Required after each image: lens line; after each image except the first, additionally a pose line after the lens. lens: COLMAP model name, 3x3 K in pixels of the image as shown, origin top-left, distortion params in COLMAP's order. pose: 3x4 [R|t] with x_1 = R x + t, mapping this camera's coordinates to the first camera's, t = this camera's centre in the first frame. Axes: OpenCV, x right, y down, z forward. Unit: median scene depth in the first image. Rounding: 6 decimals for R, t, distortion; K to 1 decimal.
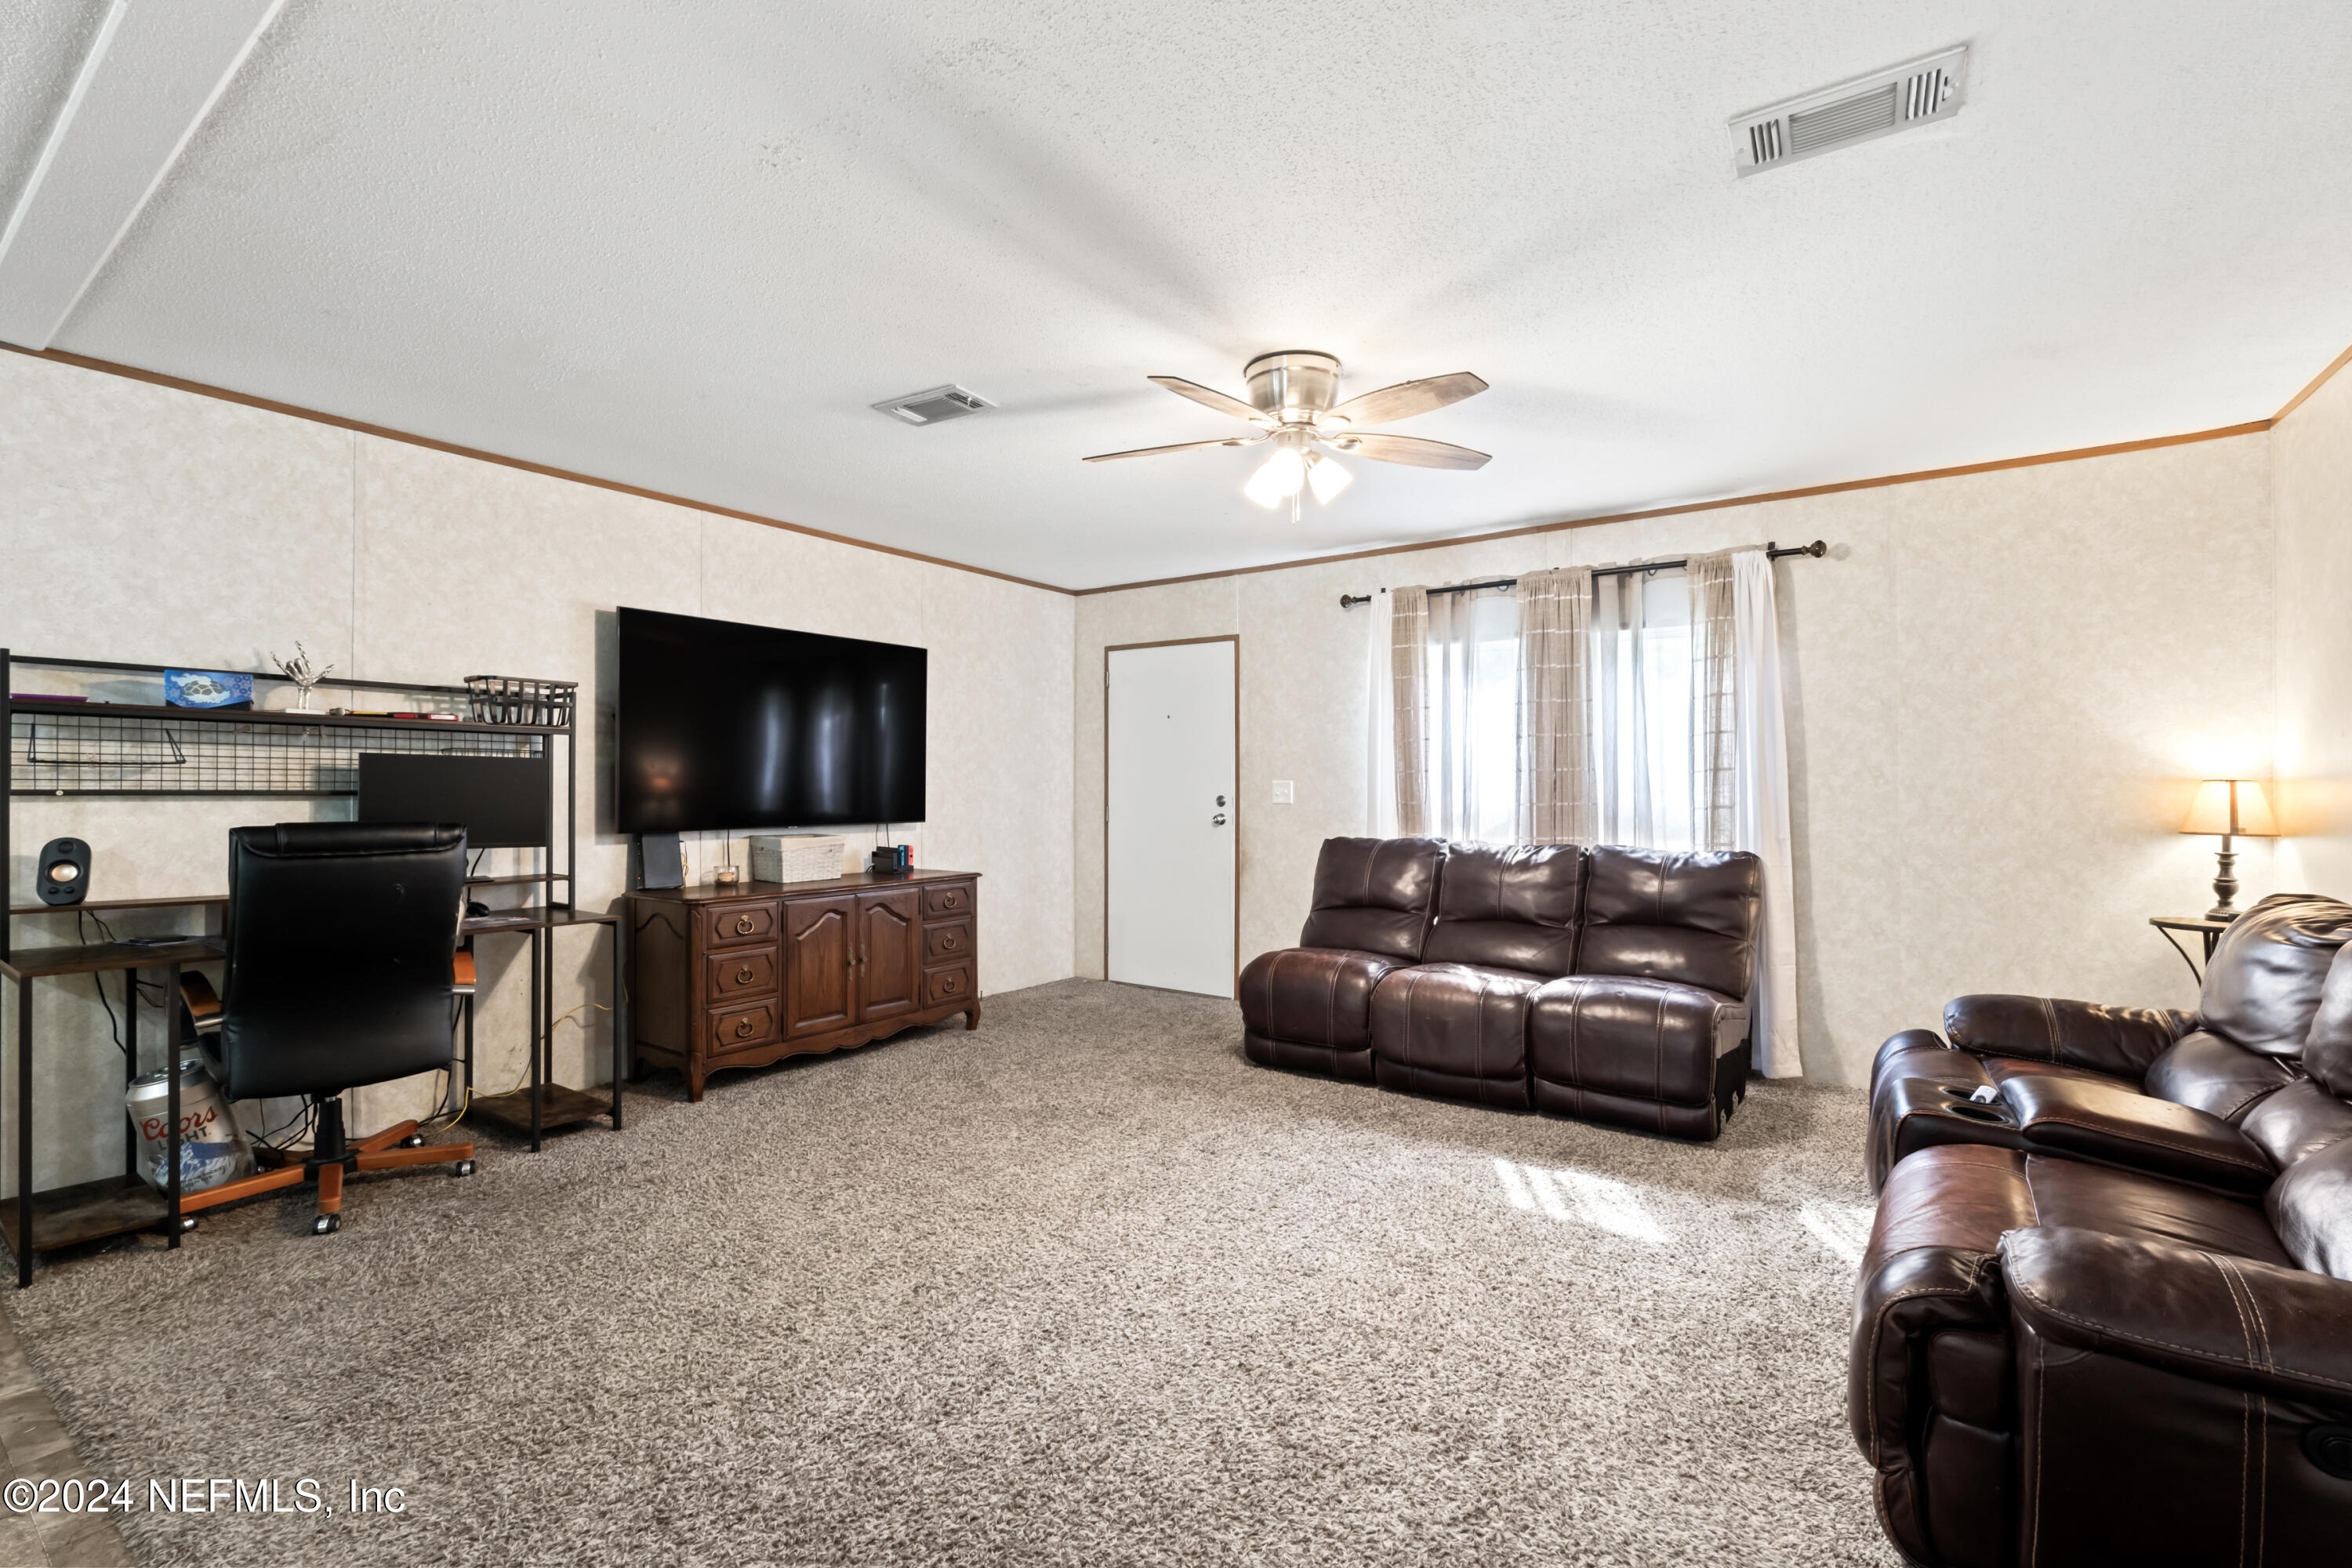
lens RADIAL K [[1023.7, 0, 1176.0], [0, 1023.7, 784.0], [0, 0, 1]] dist [-0.001405, -0.000030]
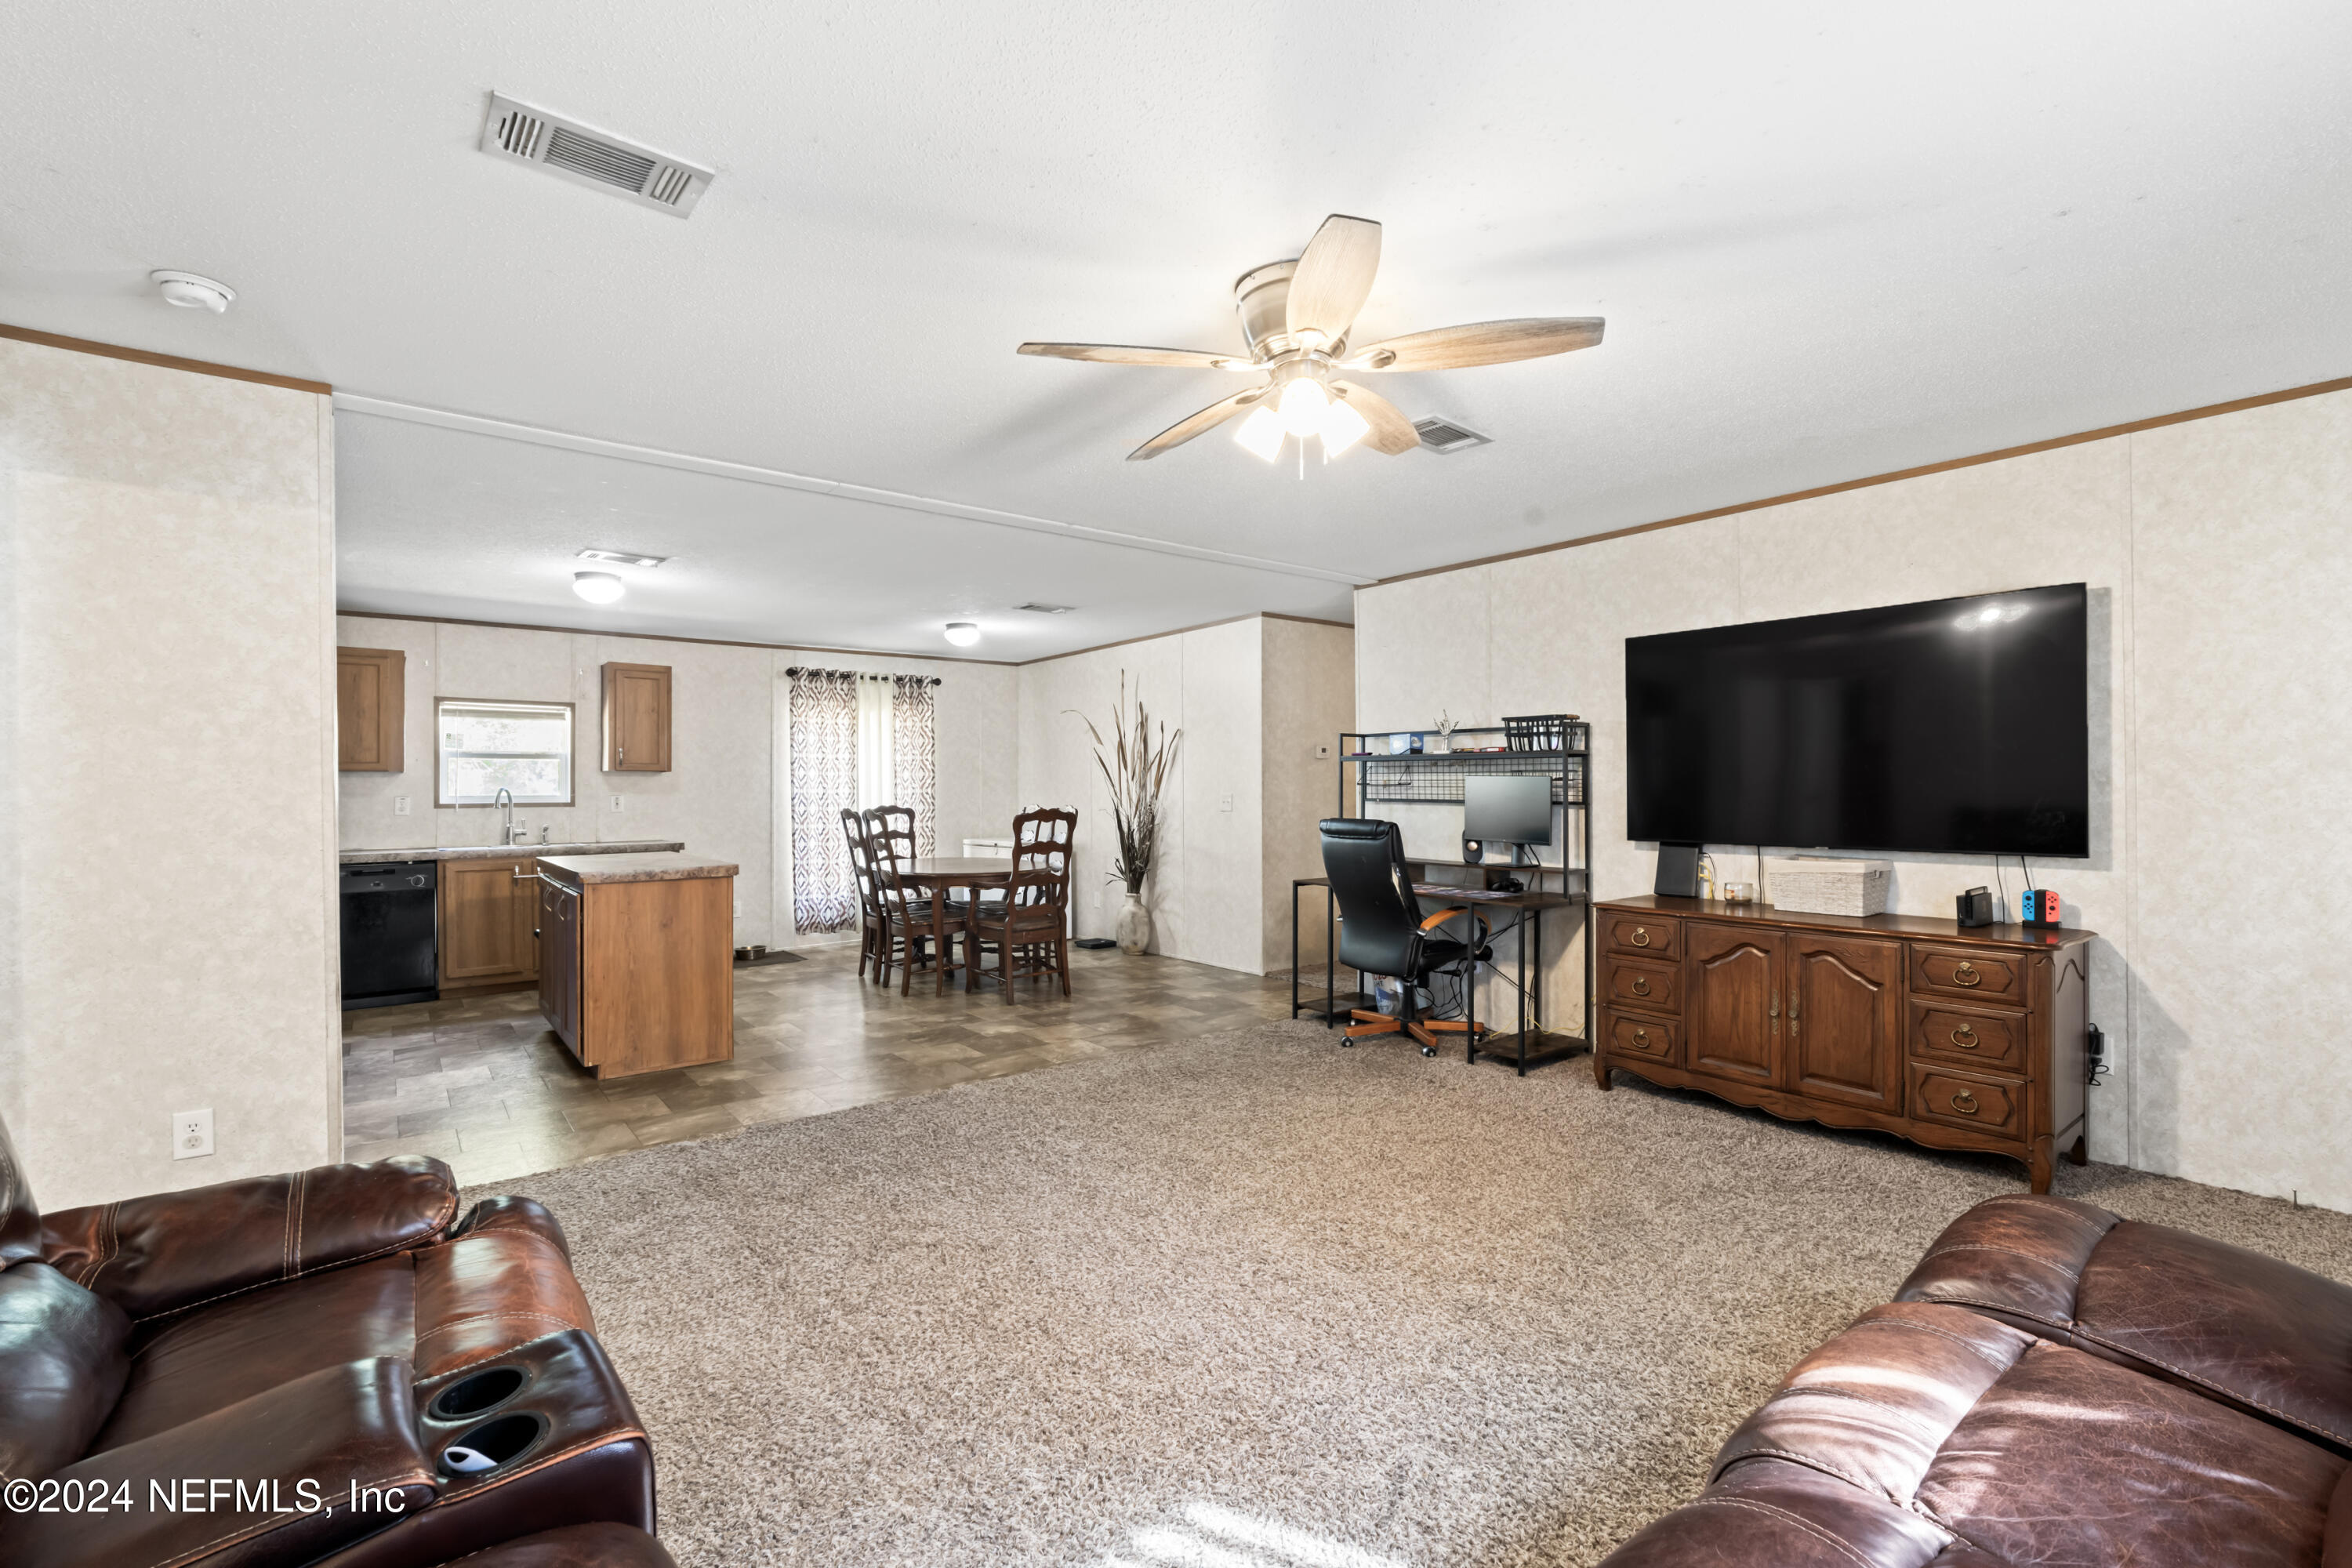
lens RADIAL K [[1030.2, 0, 1186.0], [0, 1030.2, 781.4], [0, 0, 1]] dist [-0.001724, -0.000099]
pose [[-0.284210, -0.004925, -0.958749, 0.715762], [0.005820, 0.999960, -0.006862, -0.012018], [0.958744, -0.007531, -0.284170, 0.902434]]
